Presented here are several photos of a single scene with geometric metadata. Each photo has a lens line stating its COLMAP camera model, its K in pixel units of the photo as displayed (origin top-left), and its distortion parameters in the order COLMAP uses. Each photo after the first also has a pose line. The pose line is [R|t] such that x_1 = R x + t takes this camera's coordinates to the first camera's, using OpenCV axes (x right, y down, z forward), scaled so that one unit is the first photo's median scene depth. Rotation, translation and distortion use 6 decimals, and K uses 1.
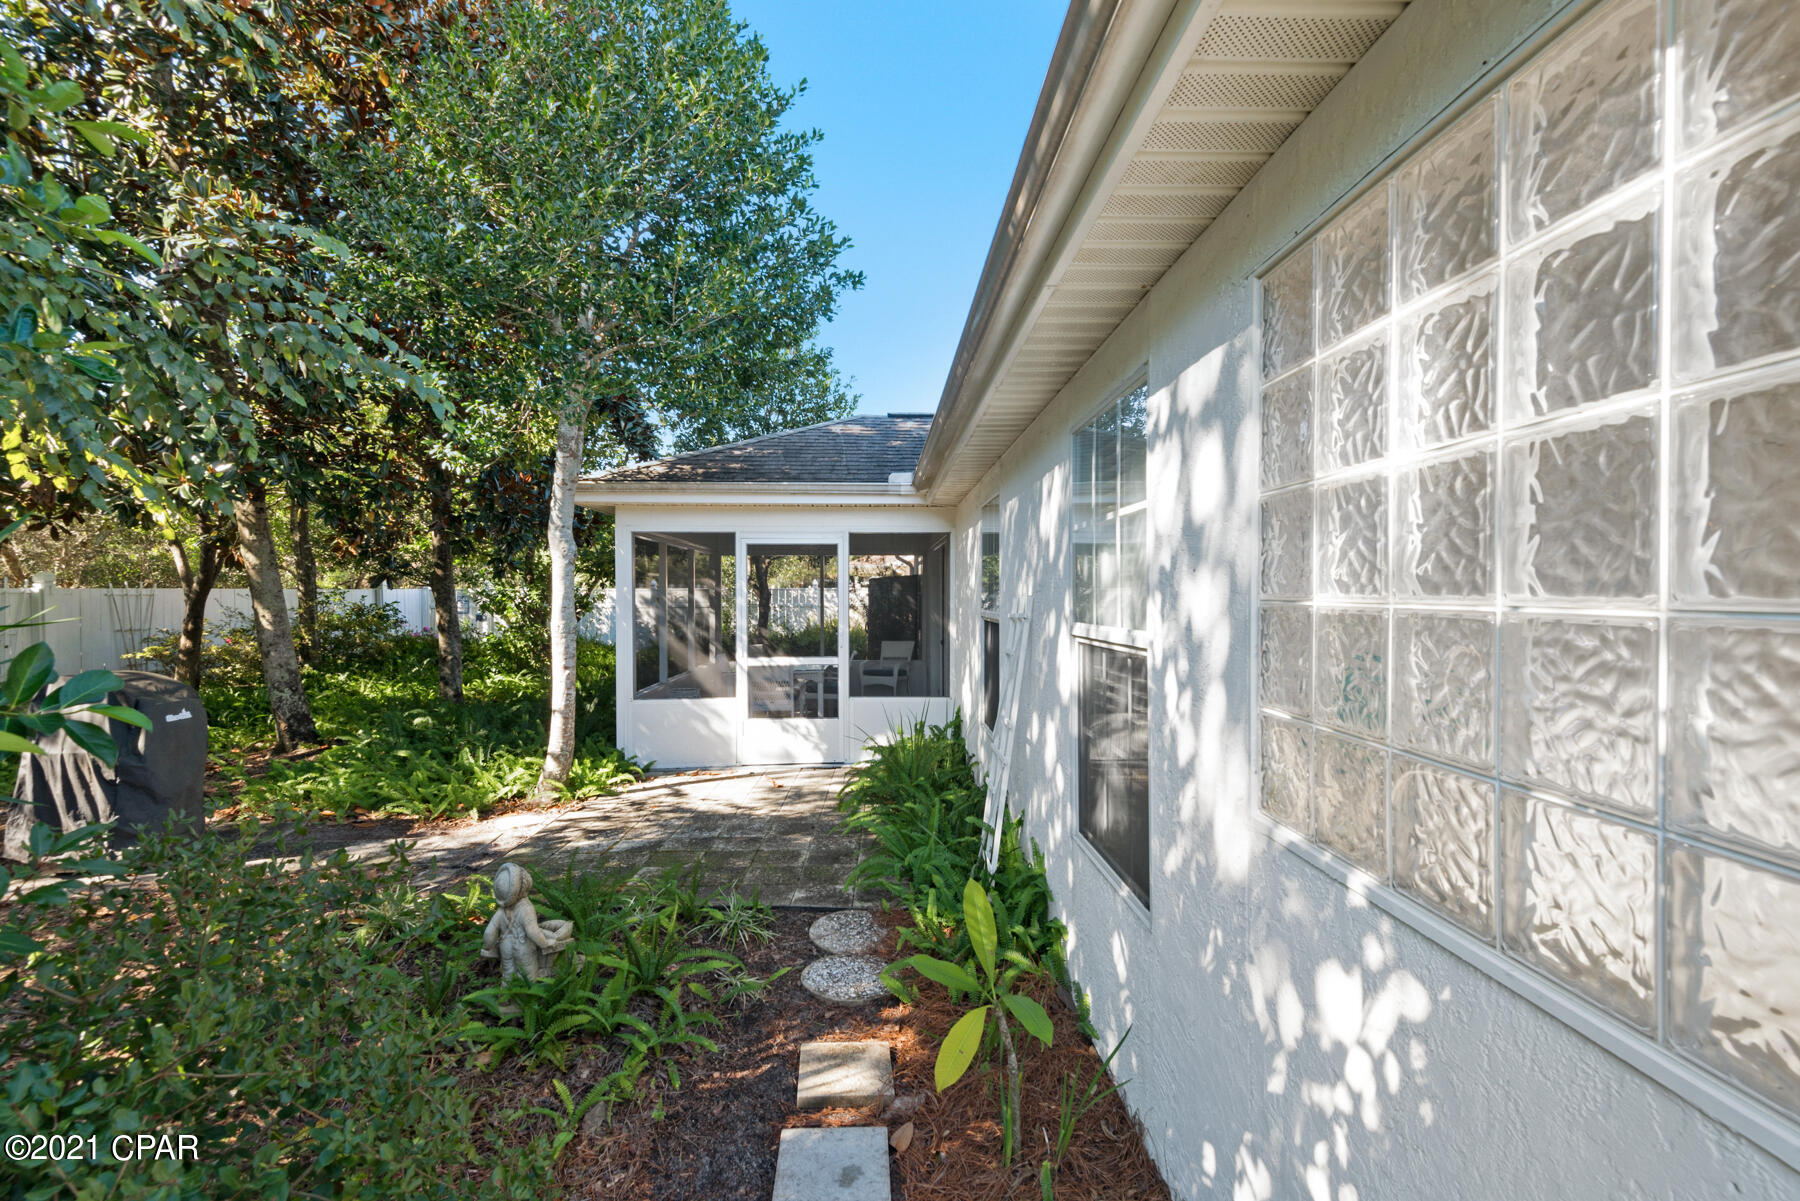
lens RADIAL K [[818.3, 0, 900.0], [0, 818.3, 600.5], [0, 0, 1]] dist [-0.001364, -0.000155]
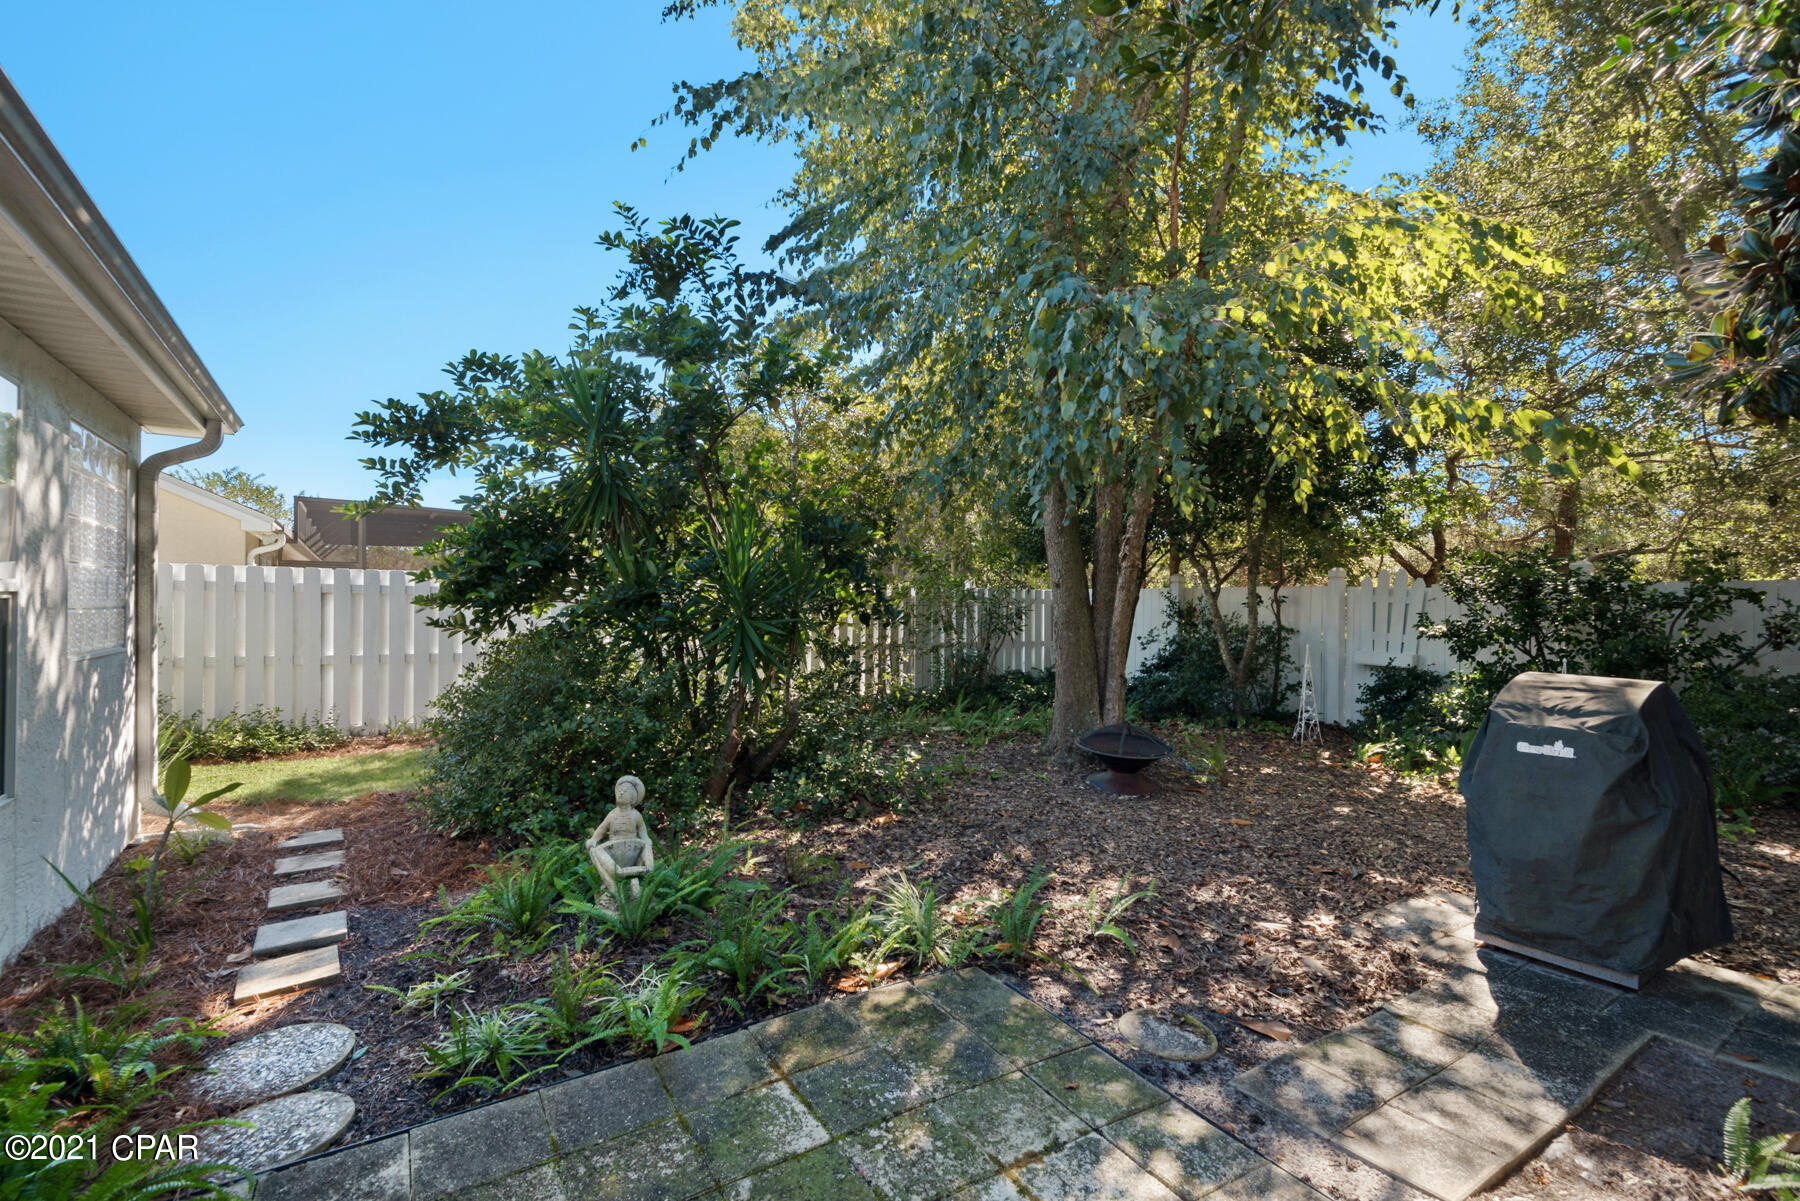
lens RADIAL K [[818.3, 0, 900.0], [0, 818.3, 600.5], [0, 0, 1]] dist [-0.001364, -0.000155]
pose [[-0.852584, -0.005849, -0.522557, -0.112145], [-0.011525, 0.999905, 0.007612, 0.026836], [0.522463, 0.012512, -0.852570, 1.411261]]
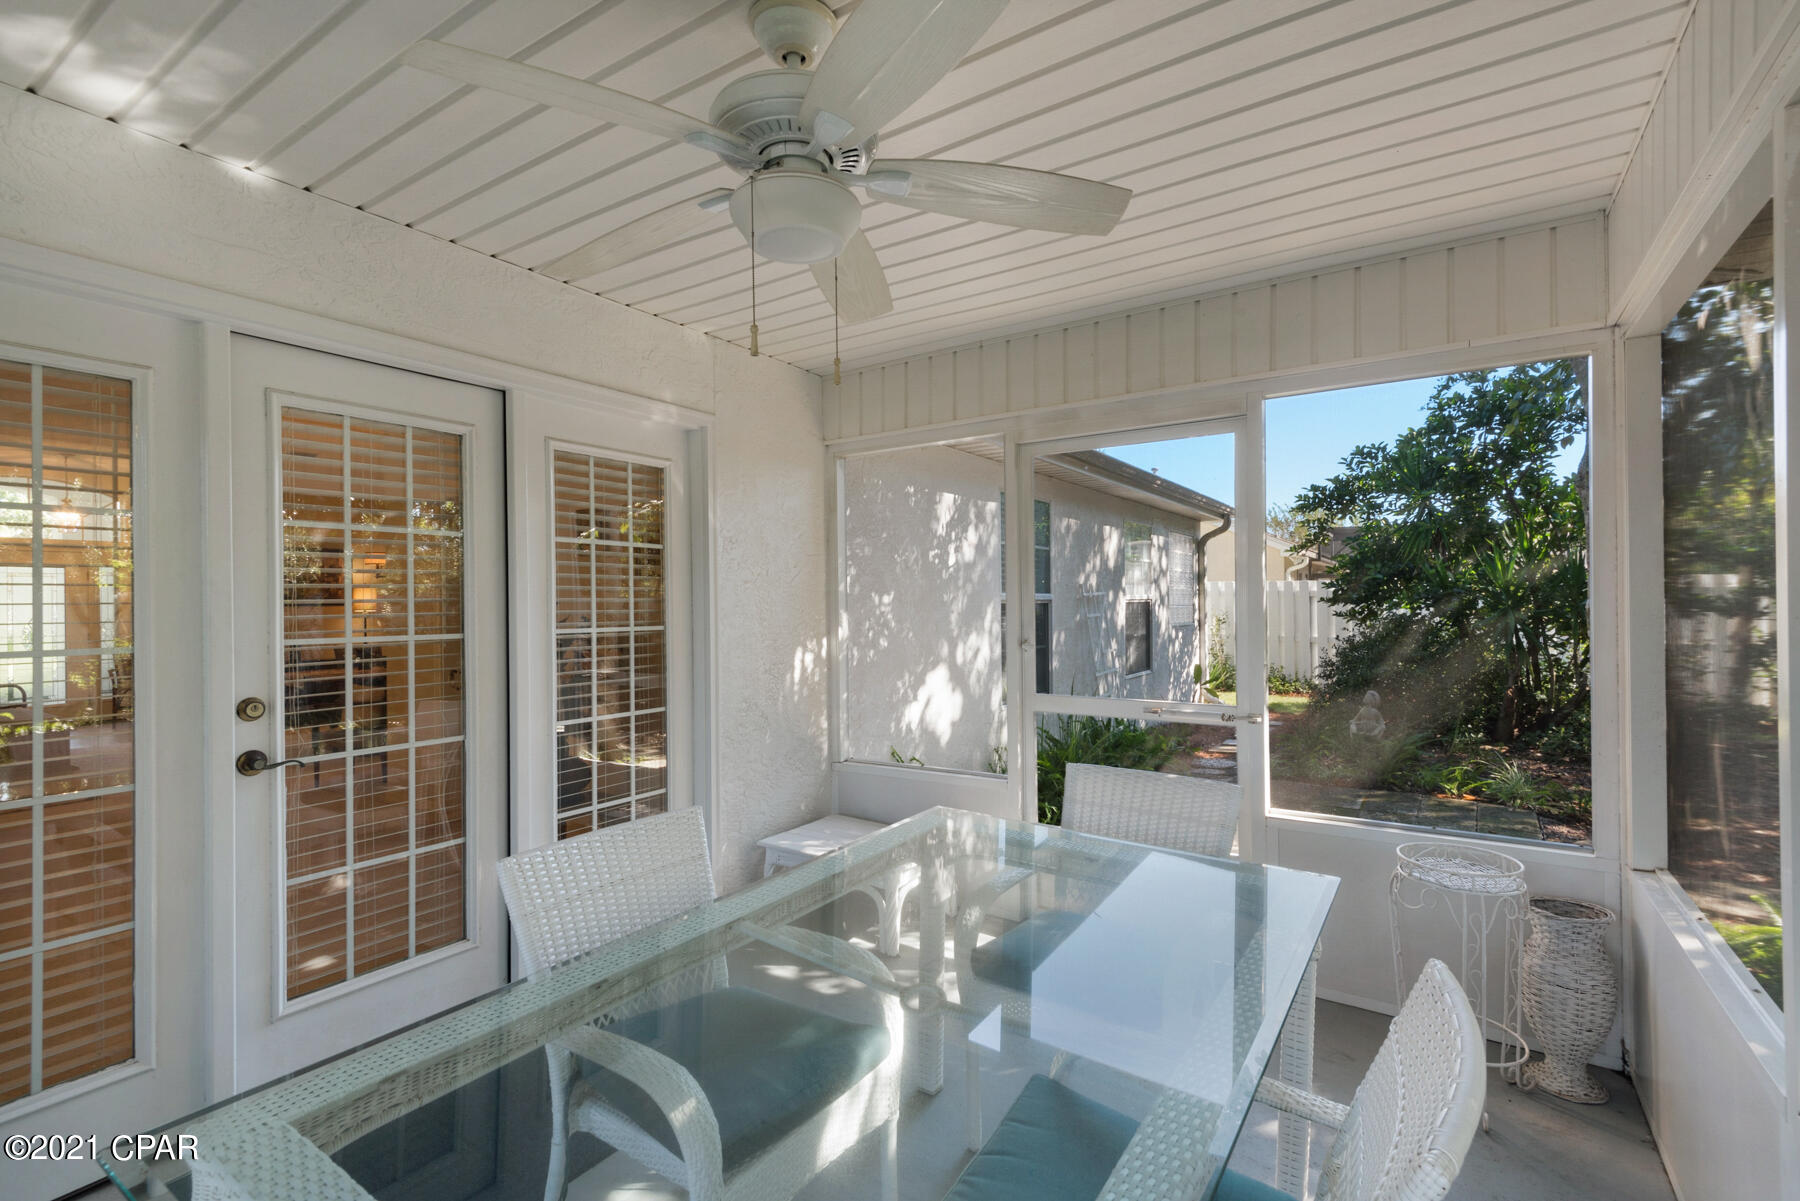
lens RADIAL K [[818.3, 0, 900.0], [0, 818.3, 600.5], [0, 0, 1]] dist [-0.001364, -0.000155]
pose [[-0.812670, 0.010307, 0.582633, -0.577331], [0.014435, 0.999893, 0.002446, 0.024240], [-0.582545, 0.010398, -0.812732, 2.619406]]
